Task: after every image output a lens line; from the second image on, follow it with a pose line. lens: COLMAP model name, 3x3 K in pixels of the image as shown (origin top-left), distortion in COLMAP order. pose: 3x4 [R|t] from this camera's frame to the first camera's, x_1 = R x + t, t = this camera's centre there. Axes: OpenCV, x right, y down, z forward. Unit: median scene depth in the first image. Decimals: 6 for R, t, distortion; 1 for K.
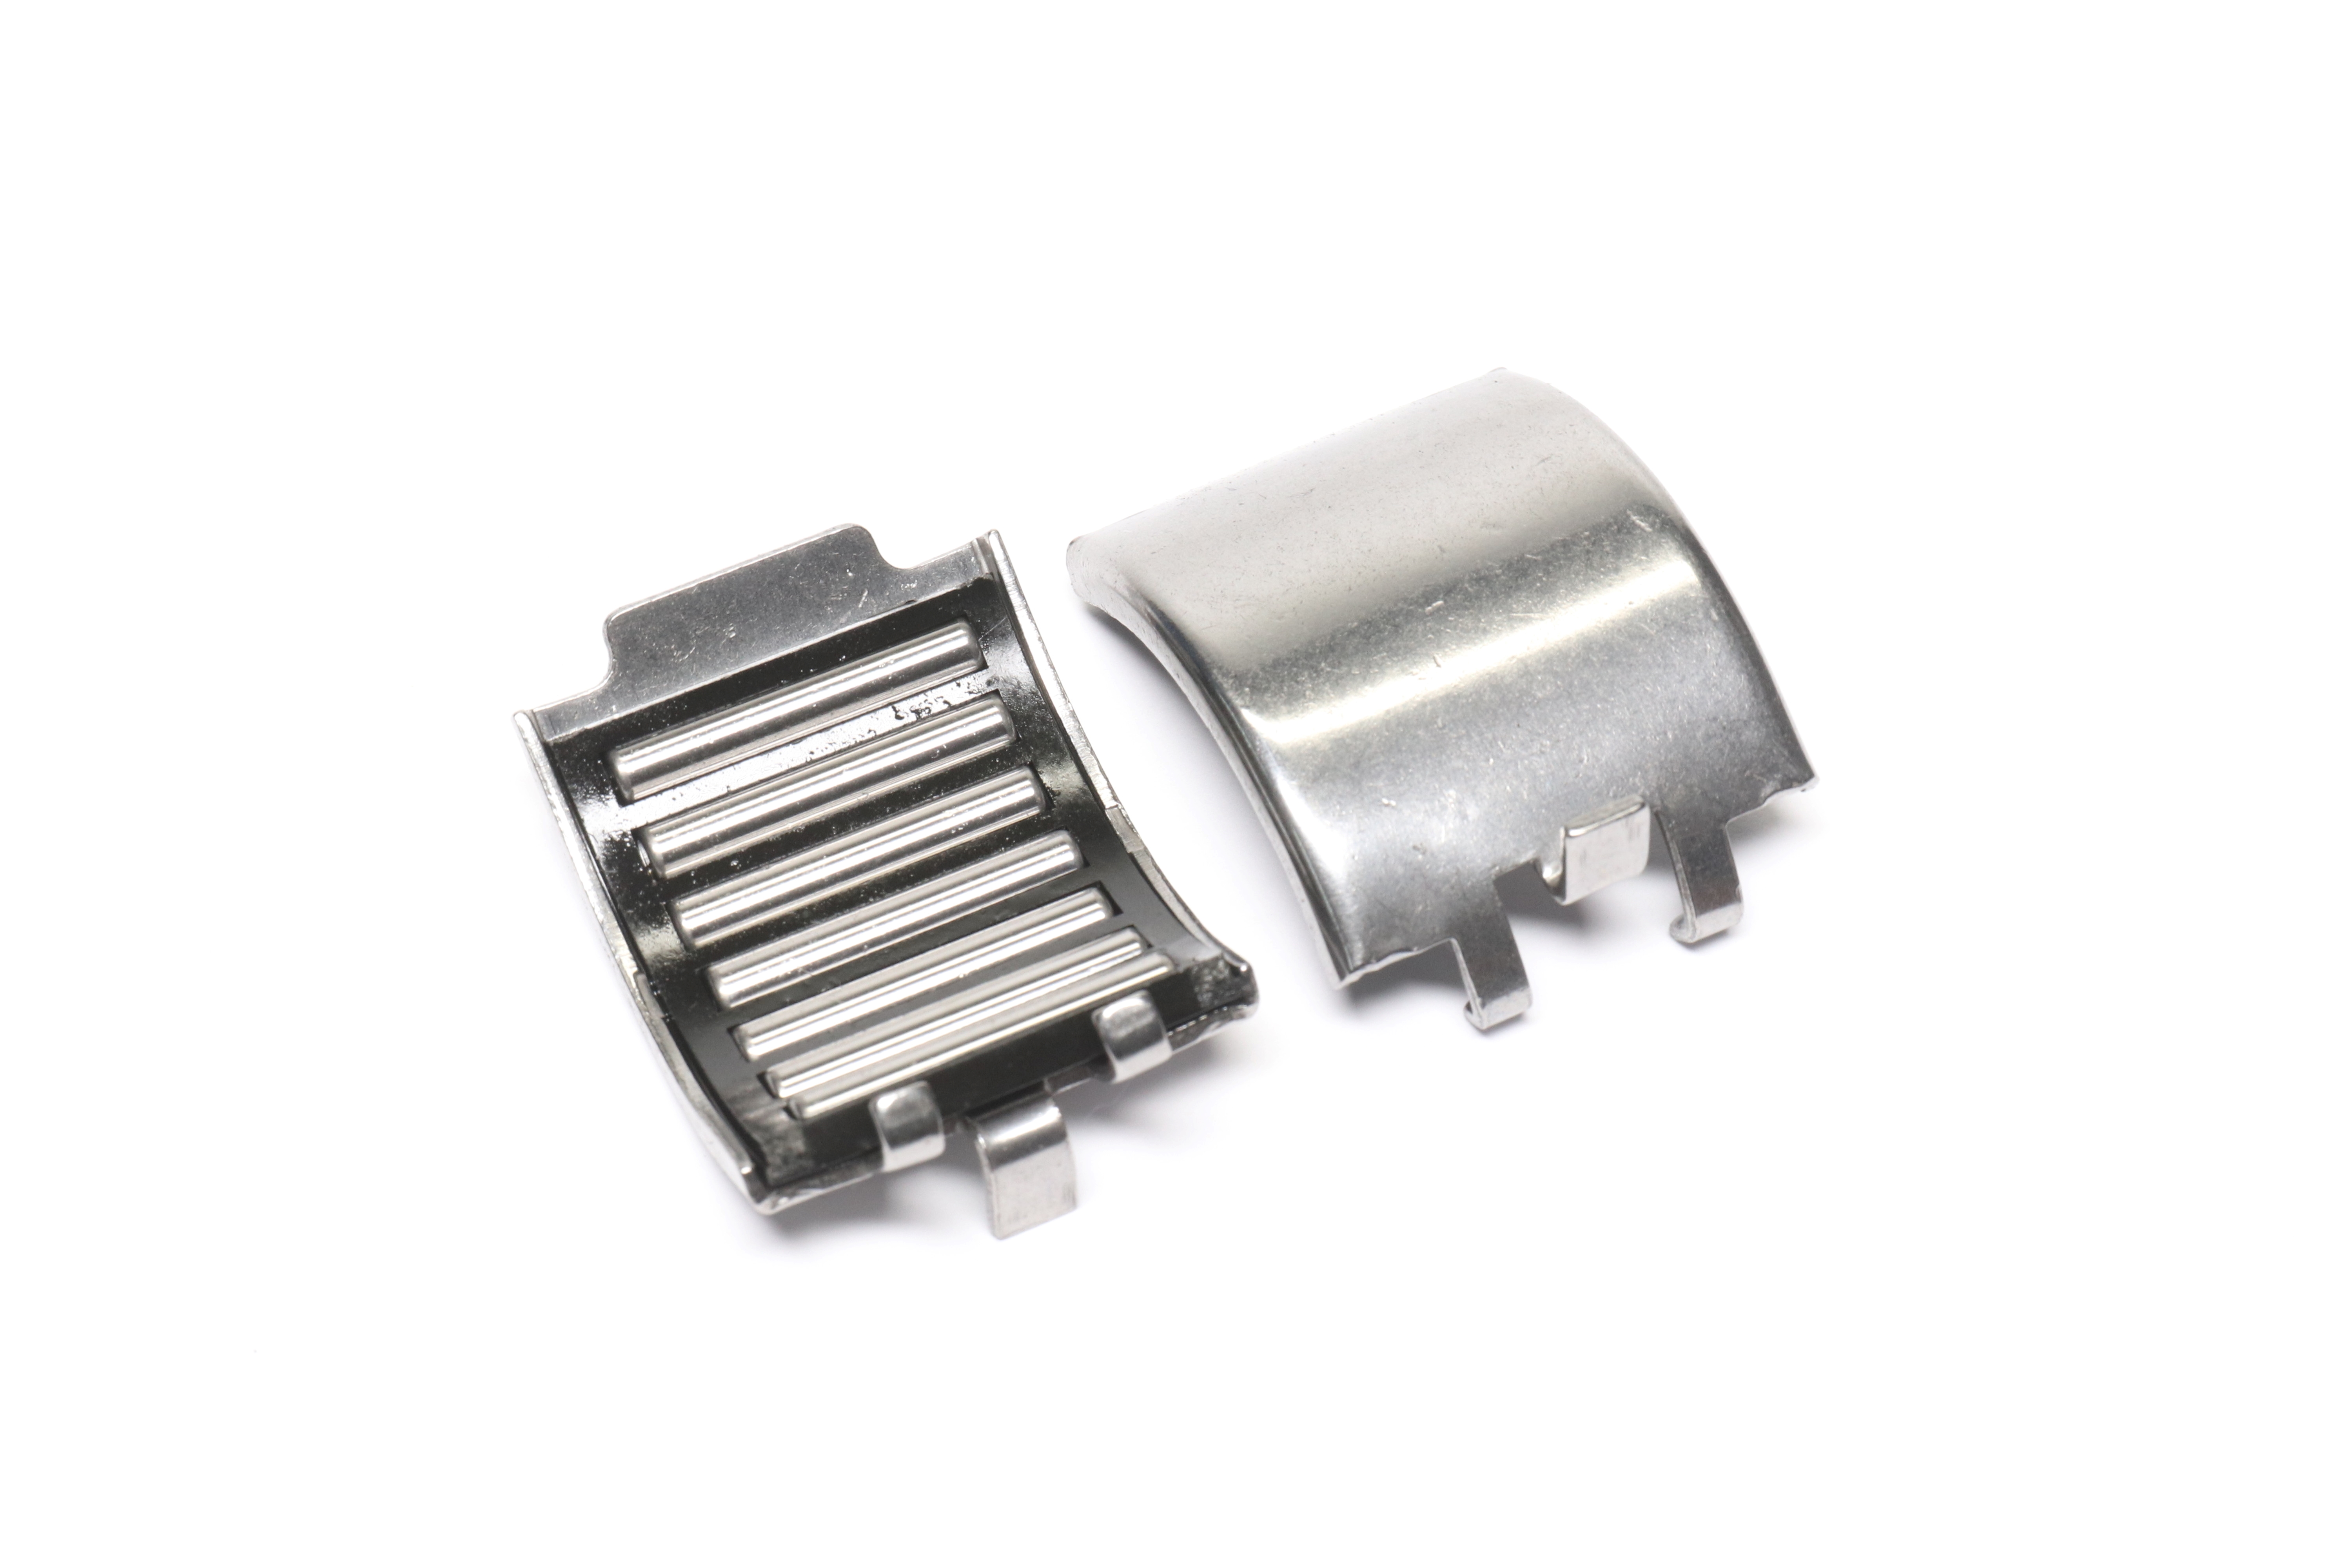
lens RADIAL K [[6255.3, 0, 1176.0], [0, 6255.3, 784.0], [0, 0, 1]] dist [-0.014907, -0.022343]
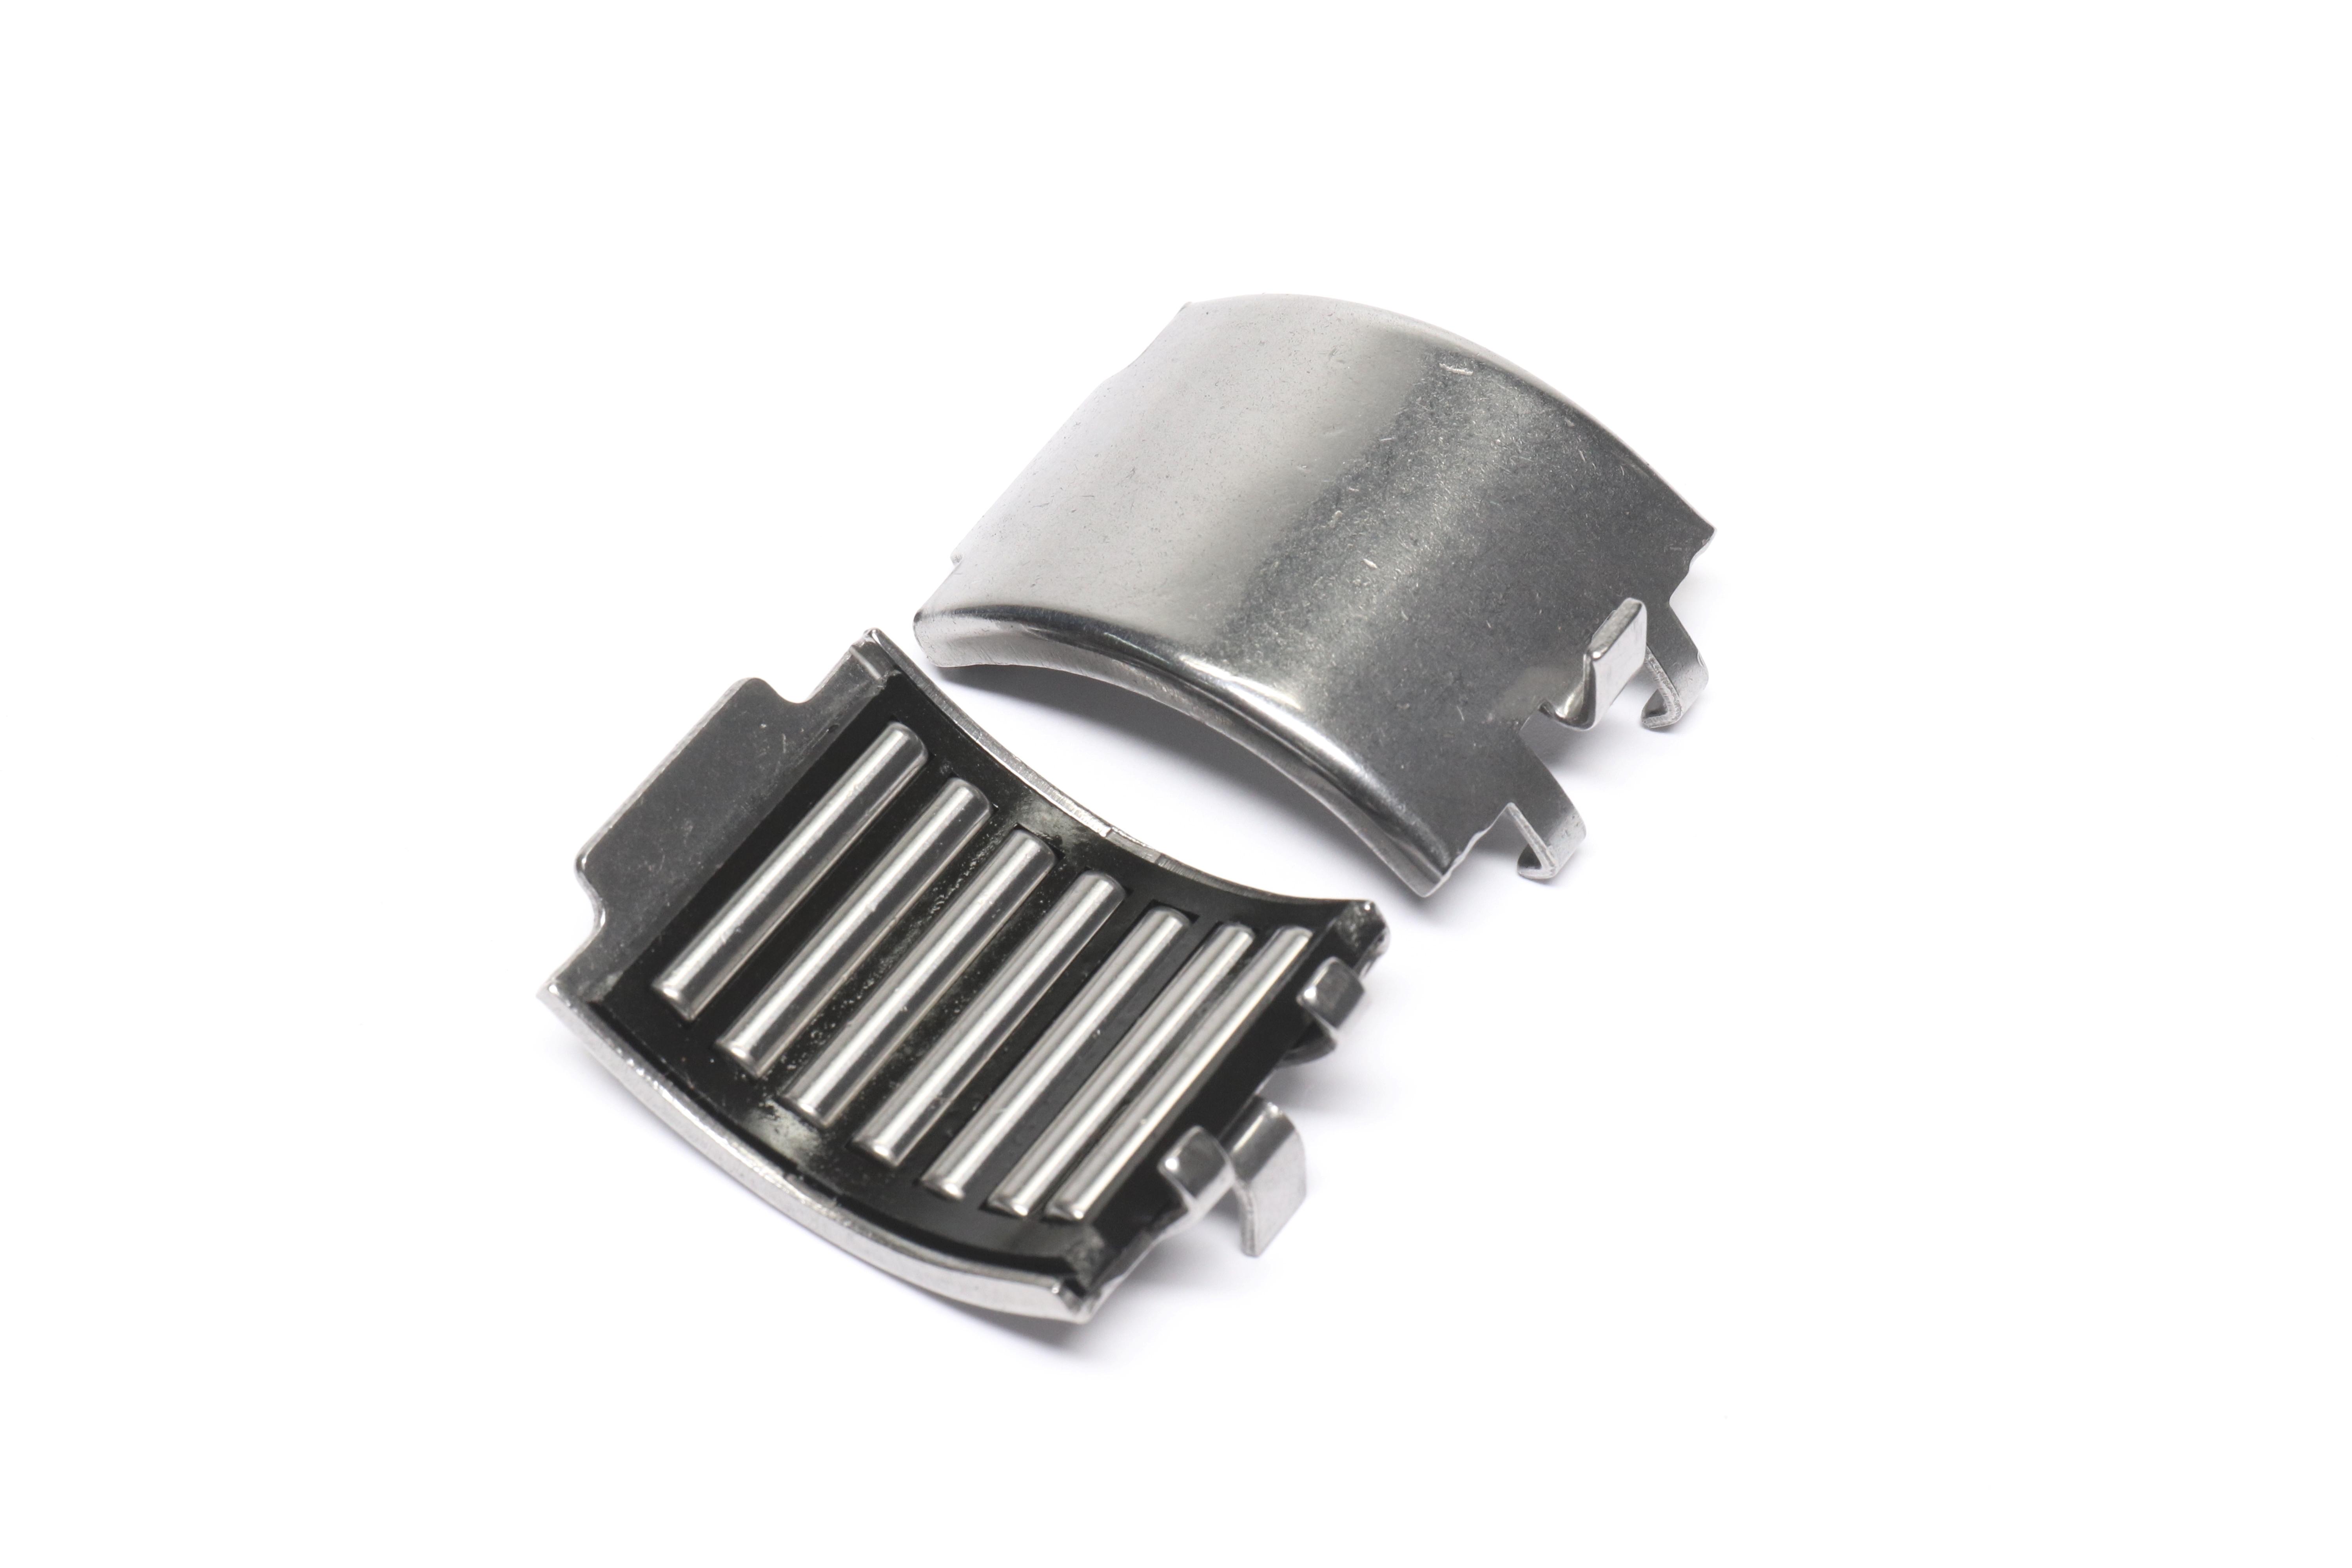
lens RADIAL K [[6255.3, 0, 1176.0], [0, 6255.3, 784.0], [0, 0, 1]] dist [-0.014907, -0.022343]
pose [[0.862781, -0.394557, 0.316123, -0.316403], [0.398117, 0.915610, 0.056219, -0.055874], [-0.311627, 0.077349, 0.947051, 0.053755]]
